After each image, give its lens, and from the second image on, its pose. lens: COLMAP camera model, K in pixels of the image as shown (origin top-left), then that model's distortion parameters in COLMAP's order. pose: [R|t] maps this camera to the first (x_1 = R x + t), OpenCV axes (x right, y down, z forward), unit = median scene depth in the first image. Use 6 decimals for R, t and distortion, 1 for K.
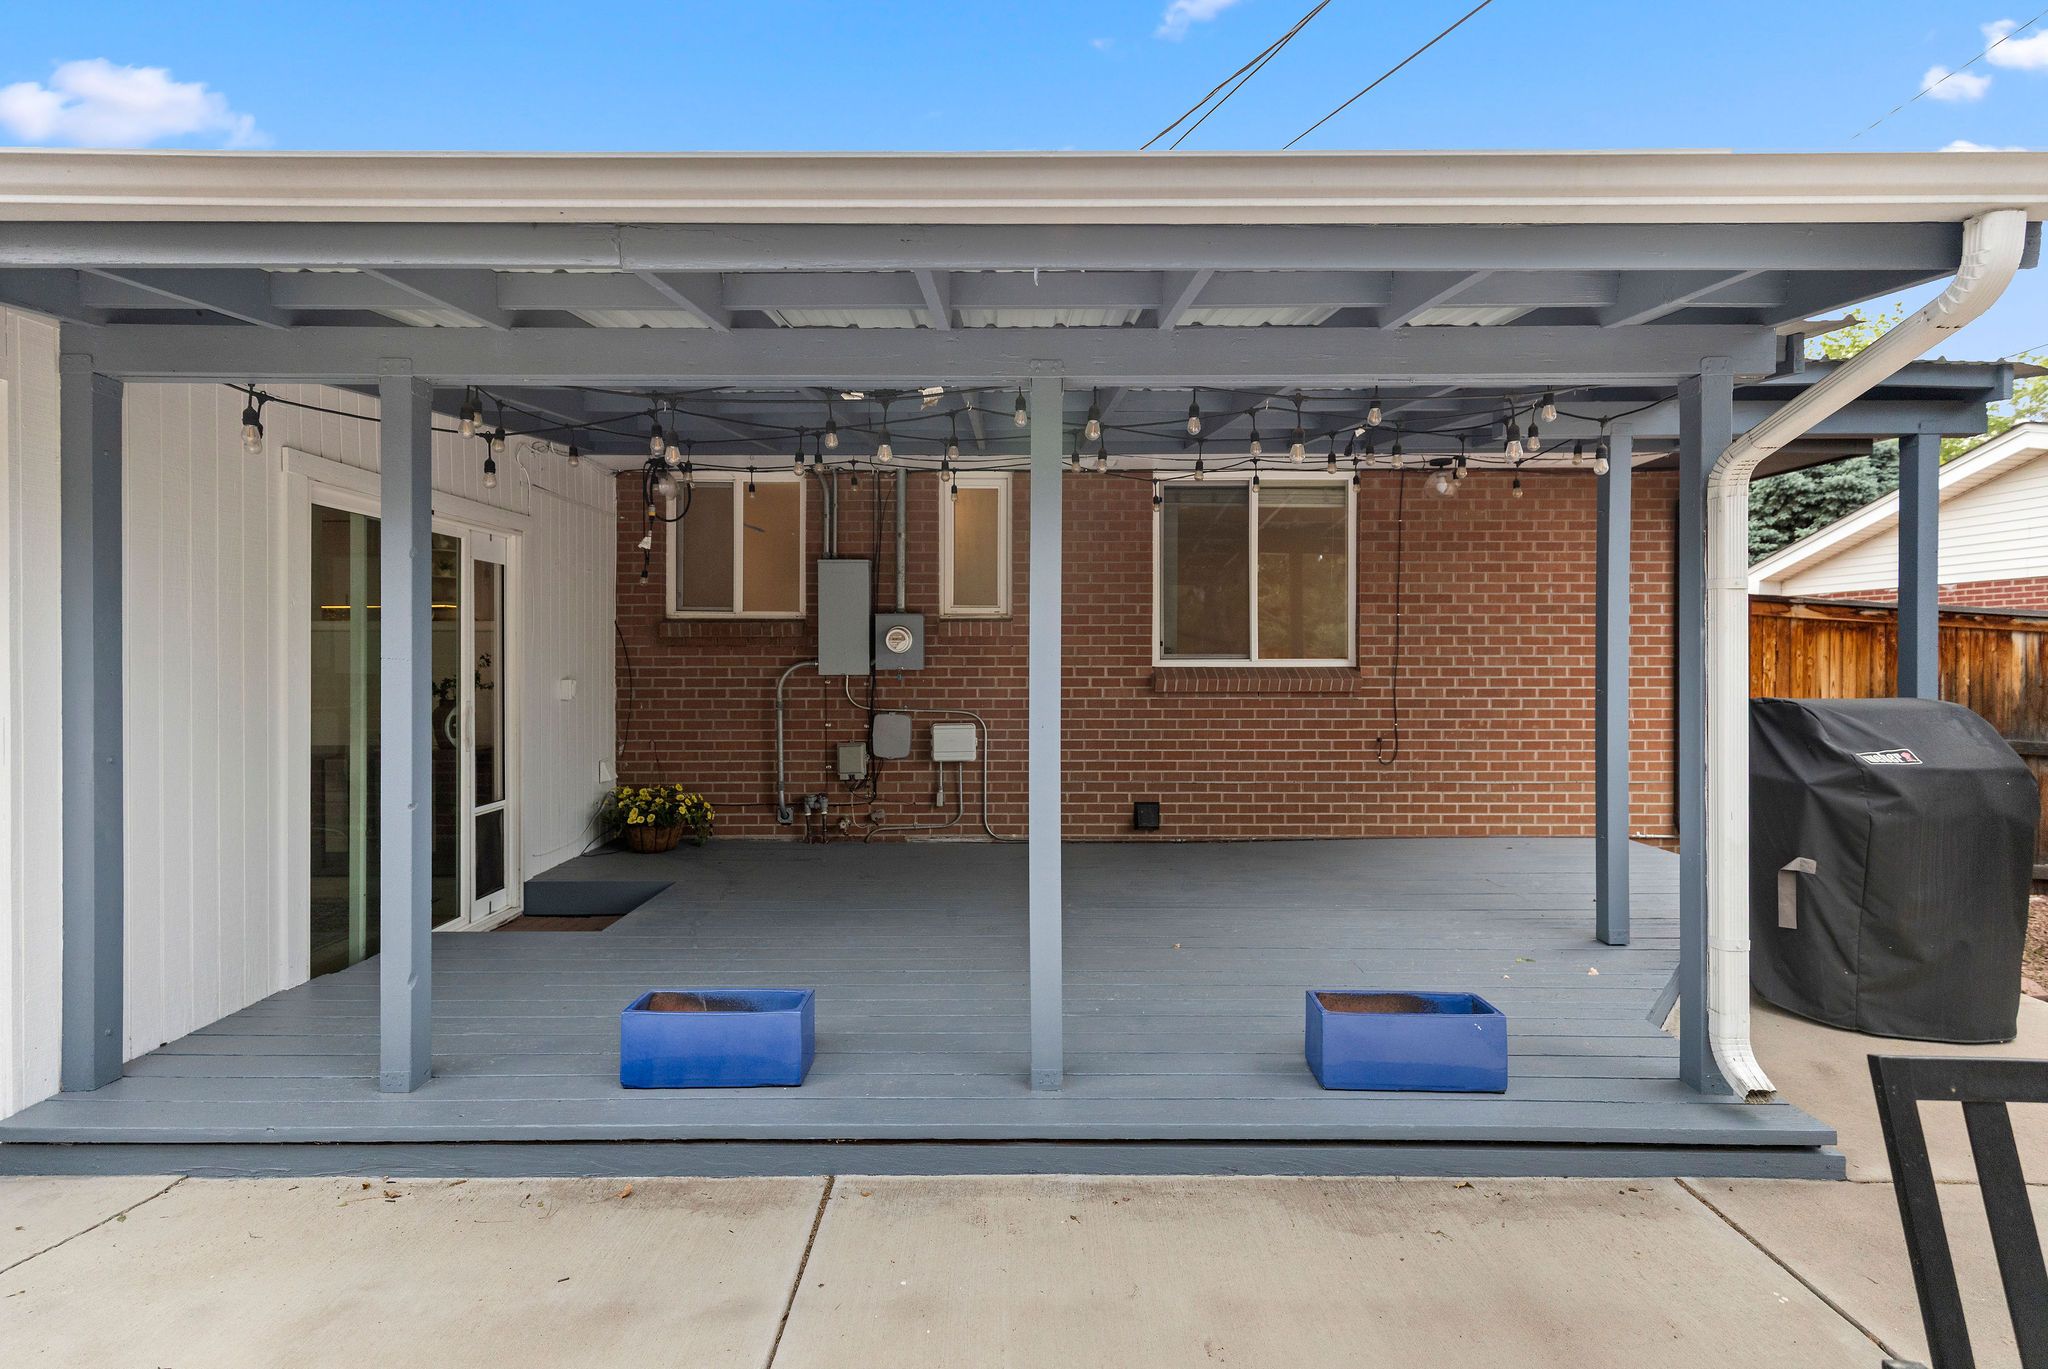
lens RADIAL K [[935.0, 0, 1027.3], [0, 935.0, 670.6], [0, 0, 1]] dist [0.002332, 0.000007]
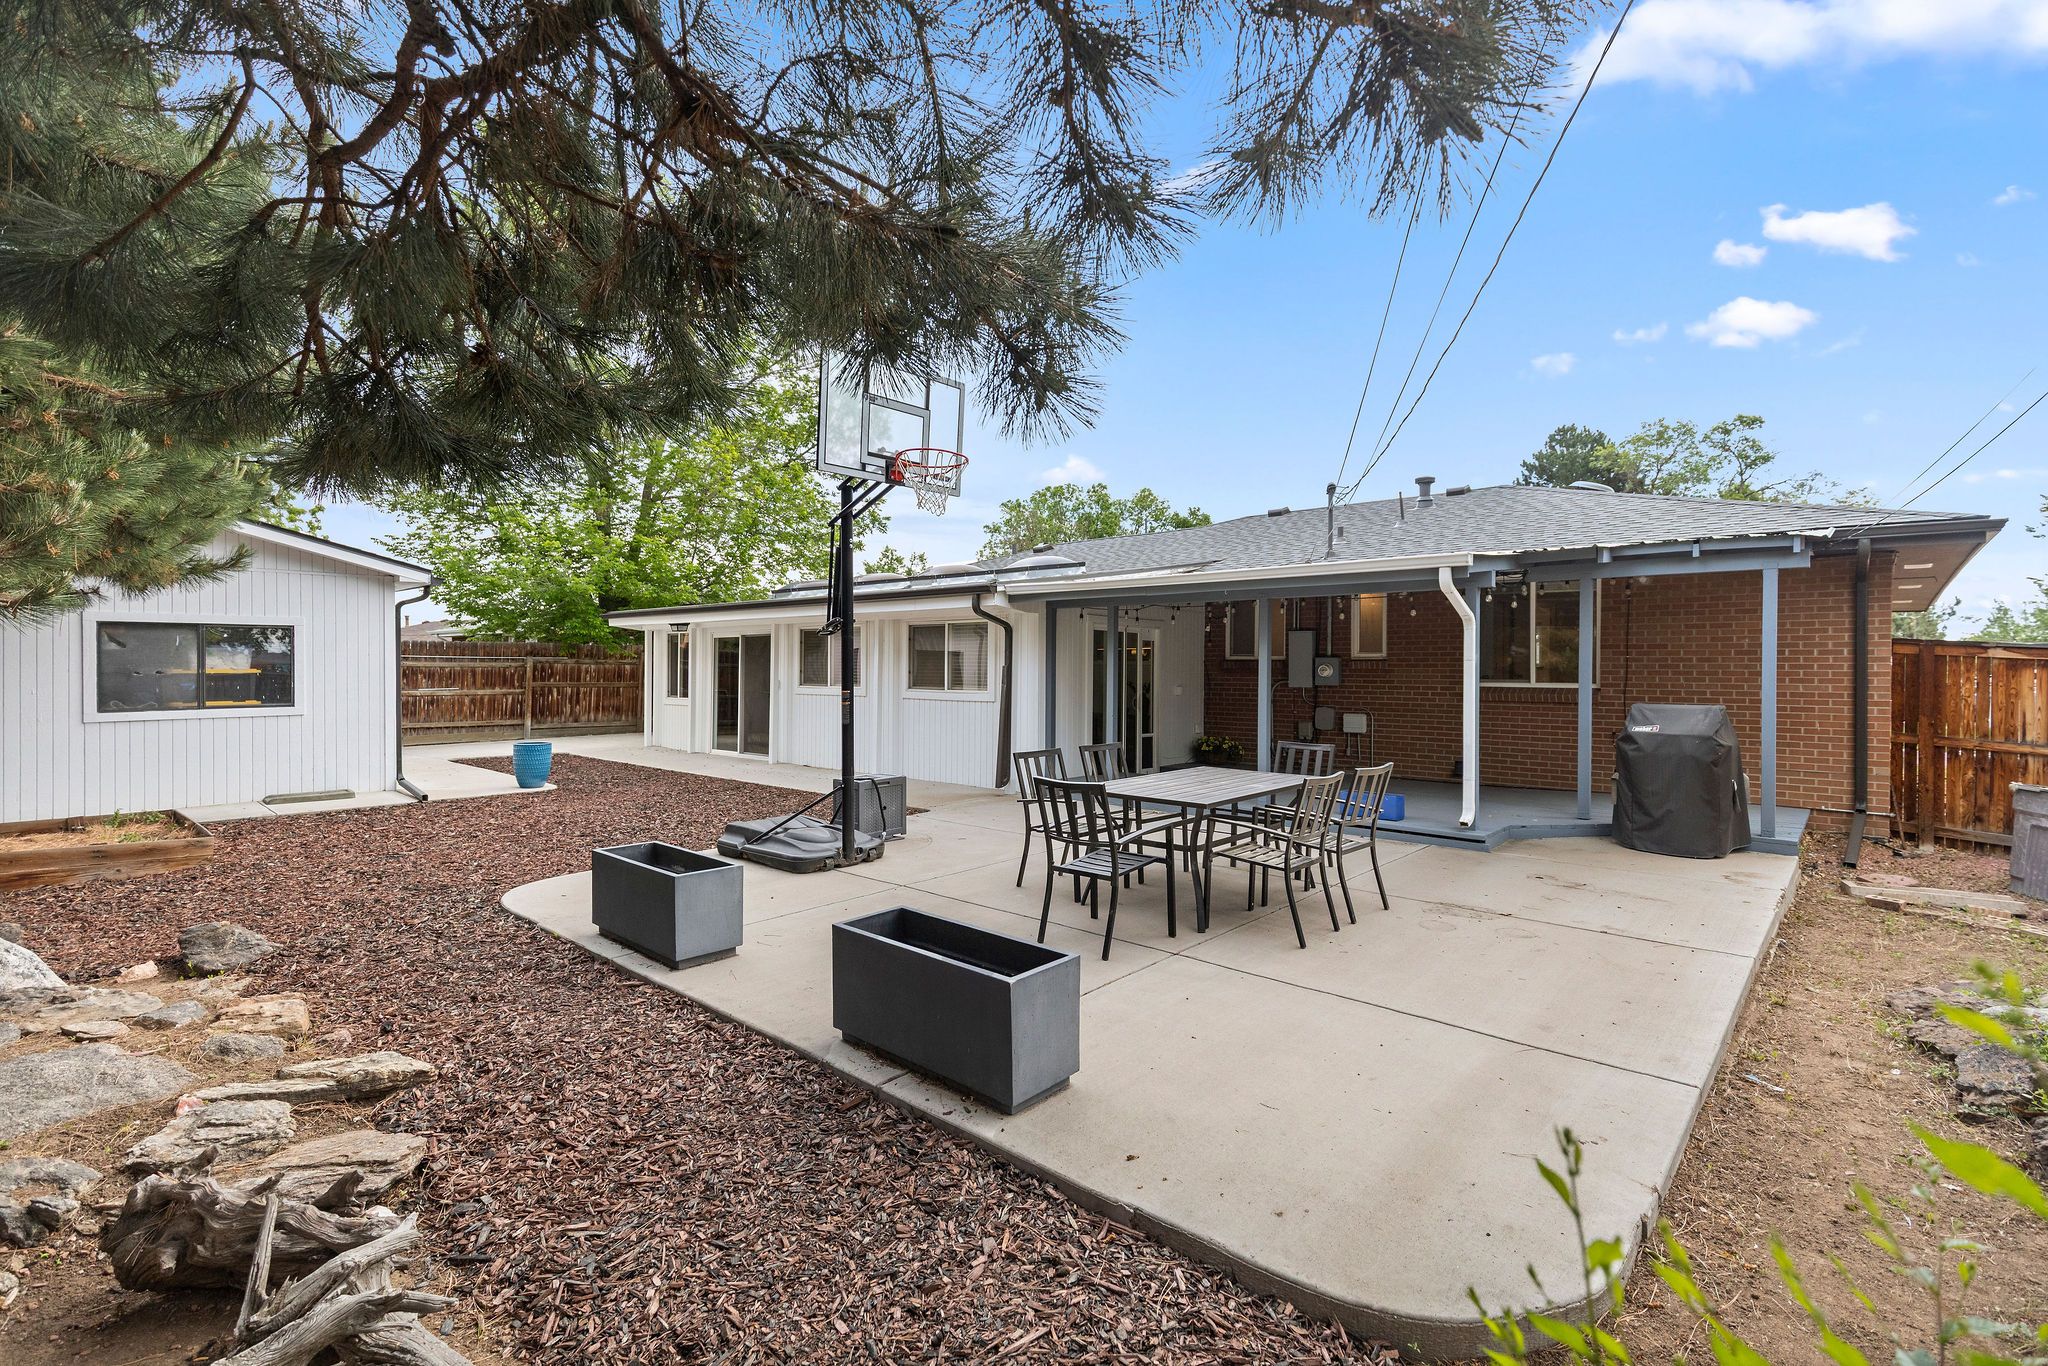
lens RADIAL K [[935.0, 0, 1023.1], [0, 935.0, 684.1], [0, 0, 1]] dist [0.002332, 0.000007]
pose [[0.744774, 0.016163, -0.667121, 0.704525], [-0.021345, 0.999772, 0.000392, 0.009753], [0.666975, 0.013947, 0.744950, -0.913824]]
